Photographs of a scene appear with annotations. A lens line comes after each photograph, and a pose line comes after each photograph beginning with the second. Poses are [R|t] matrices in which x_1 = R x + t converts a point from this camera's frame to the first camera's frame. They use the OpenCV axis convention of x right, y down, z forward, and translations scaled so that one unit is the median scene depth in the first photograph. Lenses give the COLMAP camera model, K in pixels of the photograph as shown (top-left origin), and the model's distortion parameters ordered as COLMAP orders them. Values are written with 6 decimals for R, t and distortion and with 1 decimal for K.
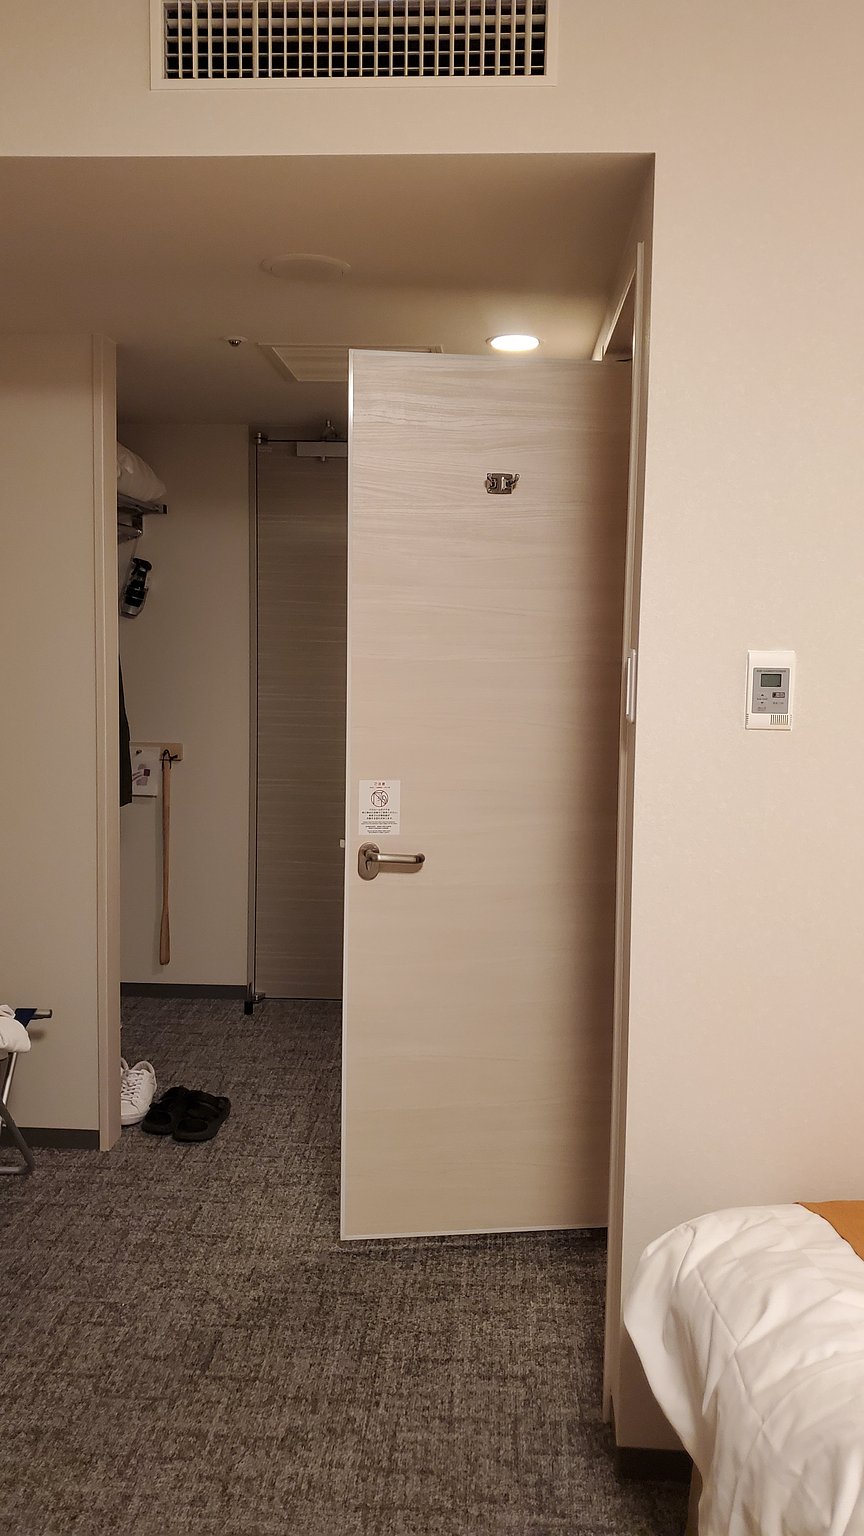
lens RADIAL K [[1211.6, 0, 432.0], [0, 1211.6, 768.0], [0, 0, 1]] dist [0.010272, 0.002221]
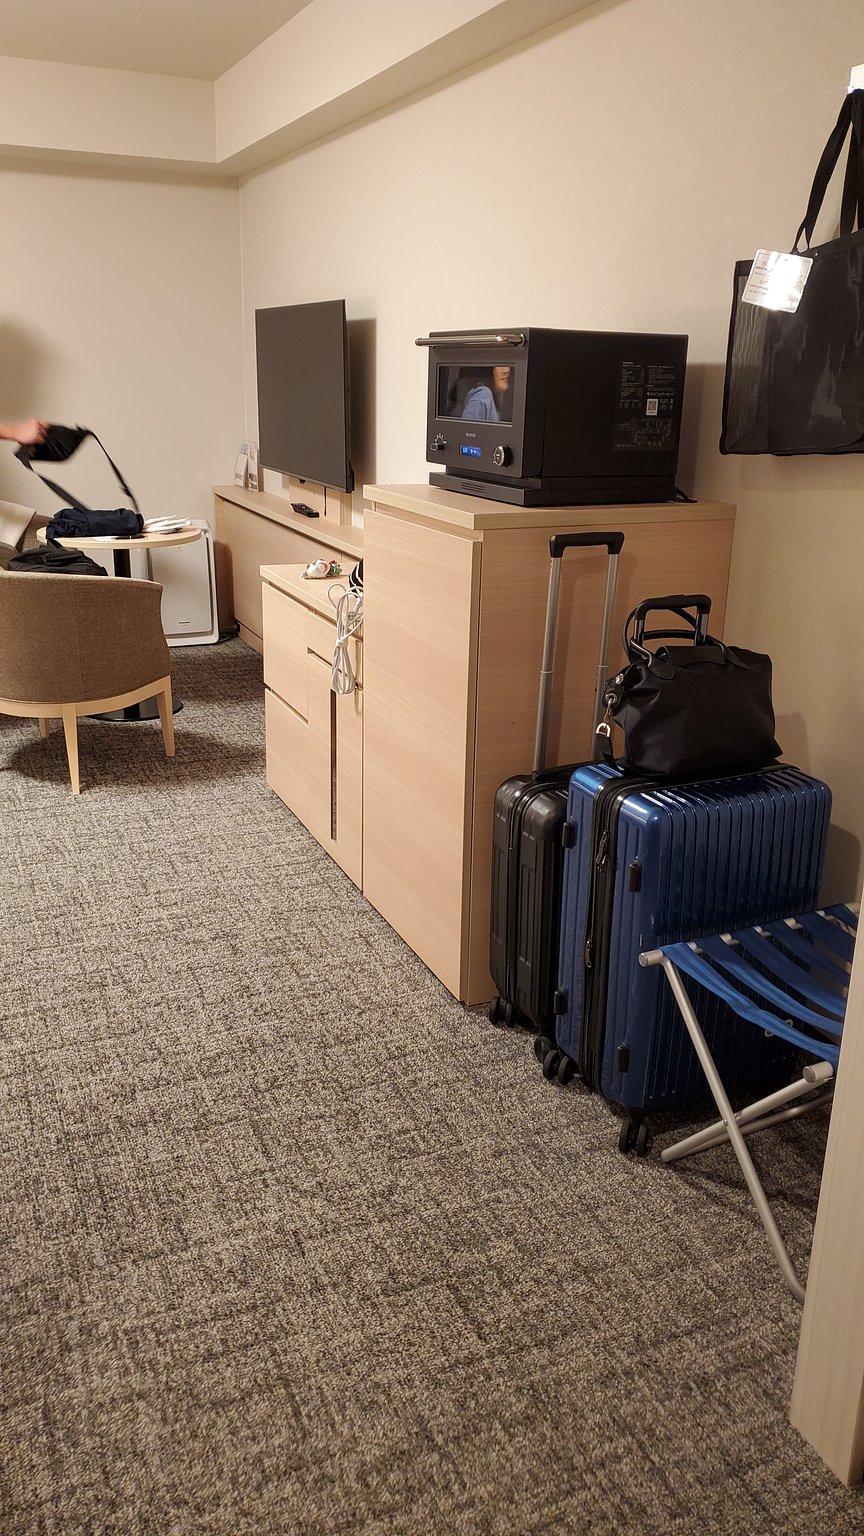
lens RADIAL K [[1211.6, 0, 432.0], [0, 1211.6, 768.0], [0, 0, 1]] dist [0.010272, 0.002221]
pose [[-0.893211, 0.115906, -0.434441, 0.067186], [-0.080025, 0.909800, 0.407258, -0.155434], [0.442458, 0.398534, -0.803369, 1.561583]]
